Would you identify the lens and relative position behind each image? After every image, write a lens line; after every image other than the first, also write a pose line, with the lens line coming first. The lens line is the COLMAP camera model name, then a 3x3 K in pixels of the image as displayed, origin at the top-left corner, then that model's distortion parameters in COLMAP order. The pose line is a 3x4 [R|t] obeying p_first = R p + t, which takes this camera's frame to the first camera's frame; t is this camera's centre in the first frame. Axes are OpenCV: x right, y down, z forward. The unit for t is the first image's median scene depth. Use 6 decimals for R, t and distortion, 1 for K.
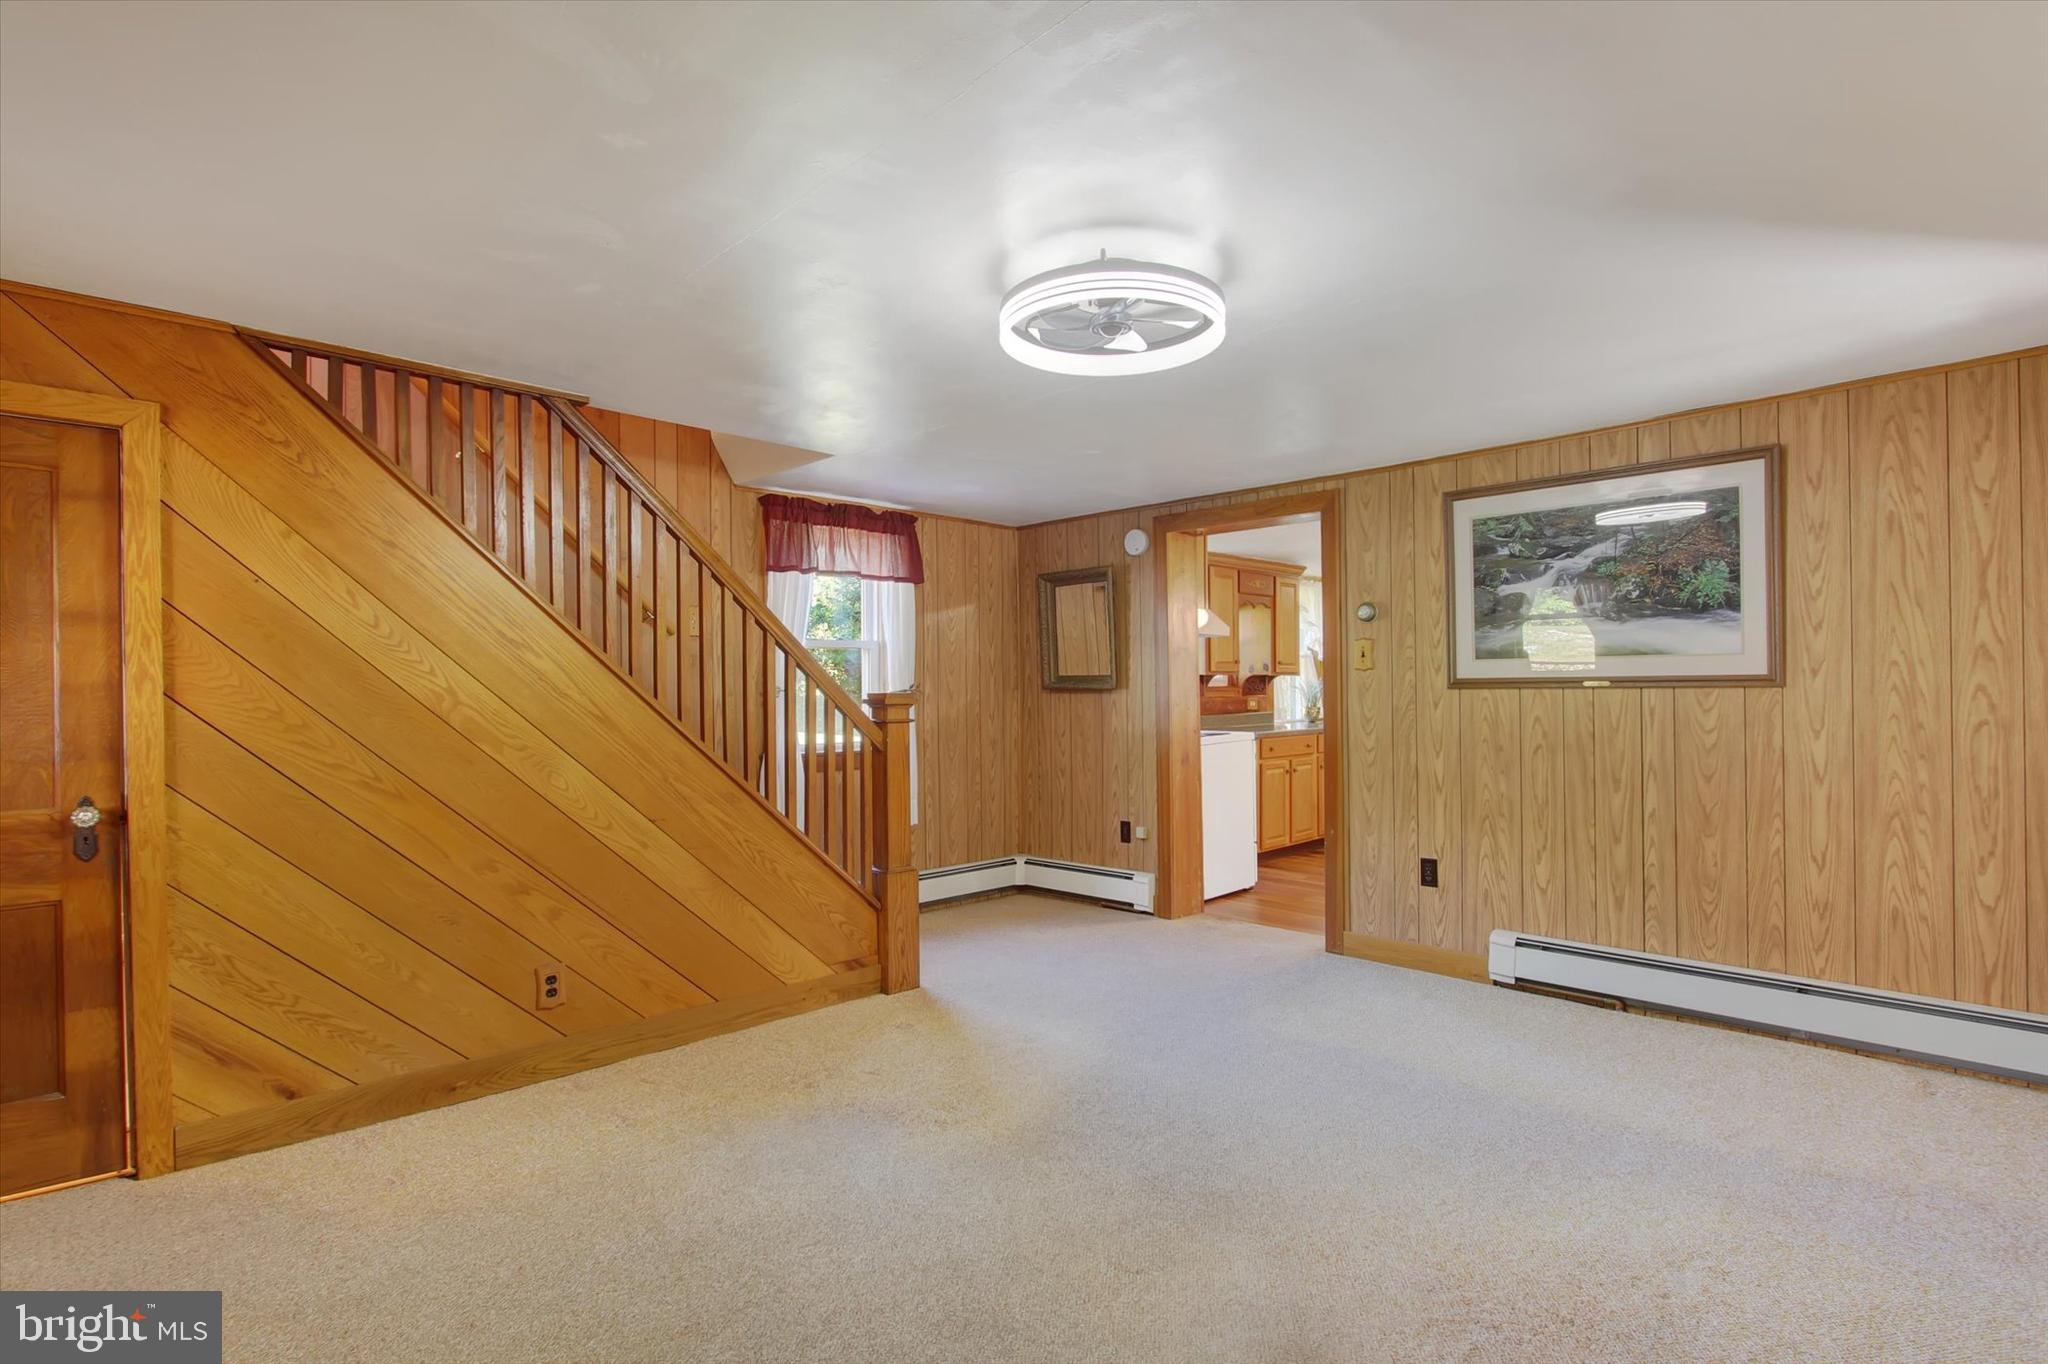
lens RADIAL K [[976.9, 0, 1024.0], [0, 976.9, 682.0], [0, 0, 1]] dist [-0.001571, -0.000494]
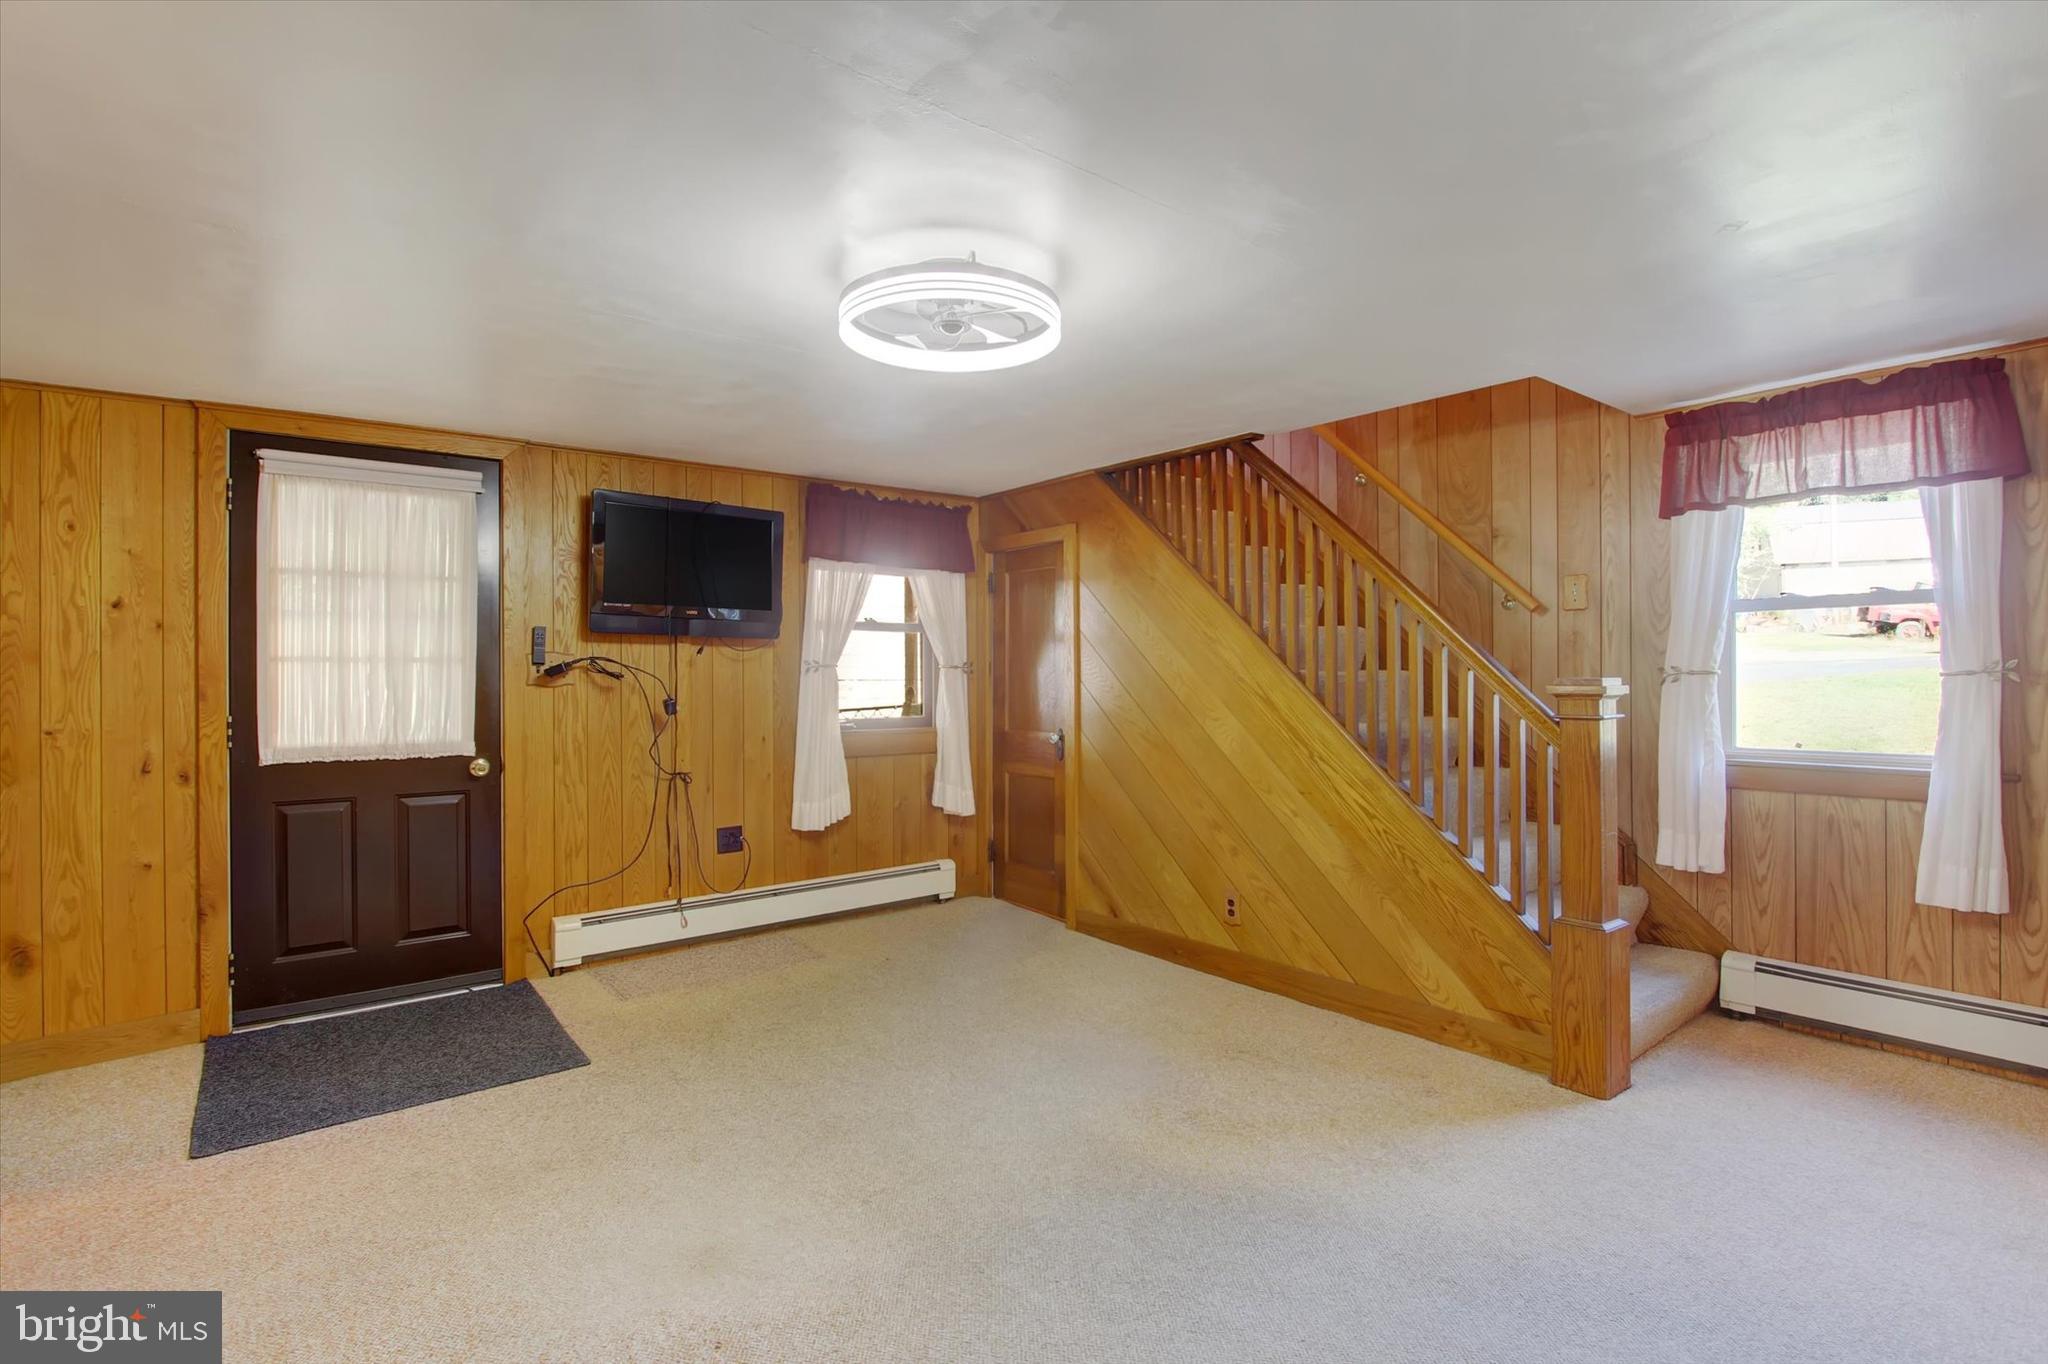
lens RADIAL K [[1029.2, 0, 1024.0], [0, 1029.2, 682.0], [0, 0, 1]] dist [0.001808, 0.000080]
pose [[-0.103172, 0.008625, -0.994626, 0.798465], [0.011471, 0.999906, 0.007481, 0.003839], [0.994597, -0.010638, -0.103261, 0.795787]]
